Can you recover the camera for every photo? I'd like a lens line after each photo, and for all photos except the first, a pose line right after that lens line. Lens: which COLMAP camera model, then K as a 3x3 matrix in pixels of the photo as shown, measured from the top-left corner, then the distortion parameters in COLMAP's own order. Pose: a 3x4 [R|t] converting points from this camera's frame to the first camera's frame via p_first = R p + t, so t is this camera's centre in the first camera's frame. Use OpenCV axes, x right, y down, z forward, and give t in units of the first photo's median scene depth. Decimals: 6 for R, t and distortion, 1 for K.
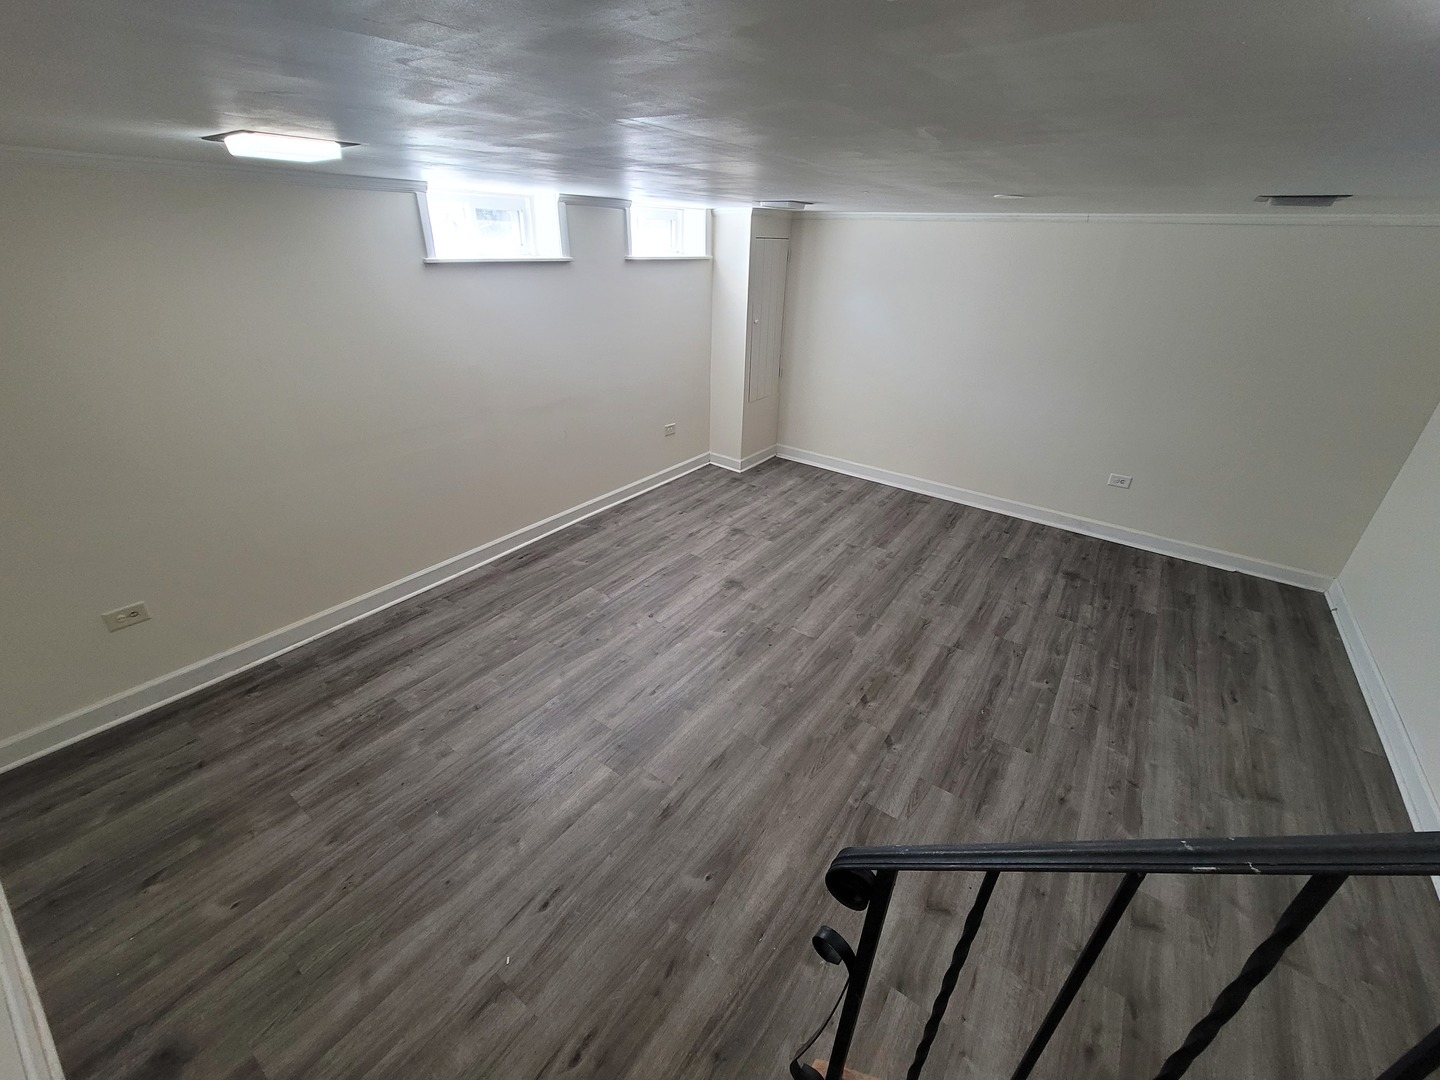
lens RADIAL K [[586.3, 0, 718.2], [0, 586.3, 538.8], [0, 0, 1]] dist [-0.006539, 0.001516]
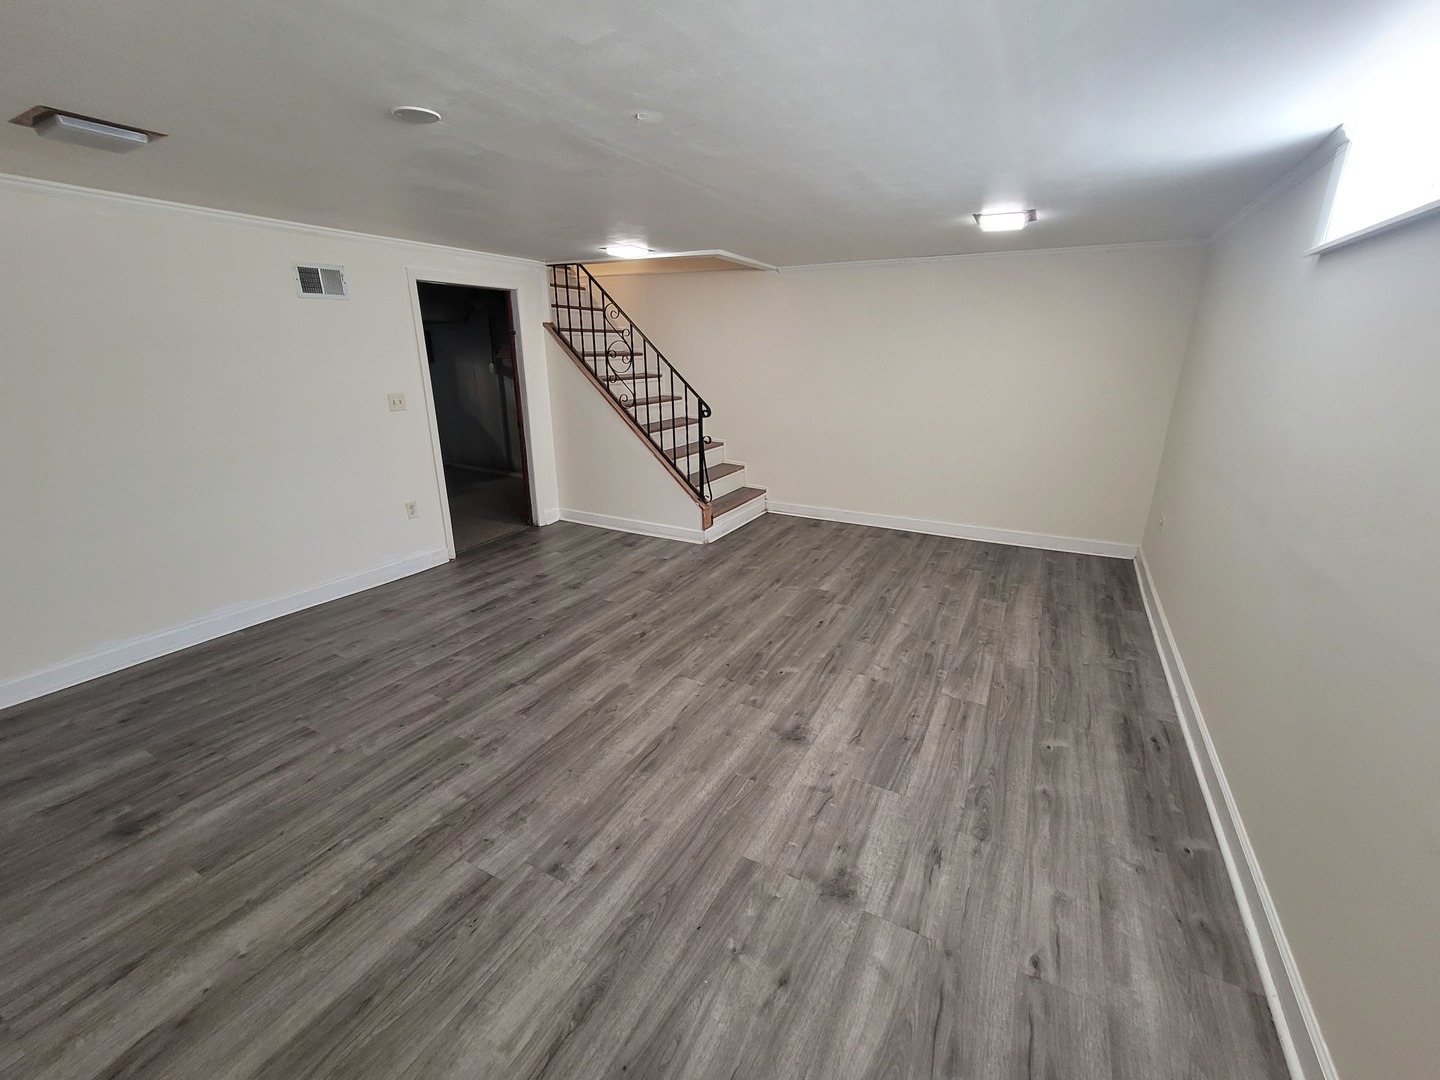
lens RADIAL K [[586.3, 0, 720.6], [0, 586.3, 539.4], [0, 0, 1]] dist [-0.006539, 0.001516]
pose [[-0.992359, 0.012110, -0.122789, 0.191654], [-0.078907, 0.702778, 0.707019, -0.551961], [0.094856, 0.711306, -0.696453, 1.362375]]
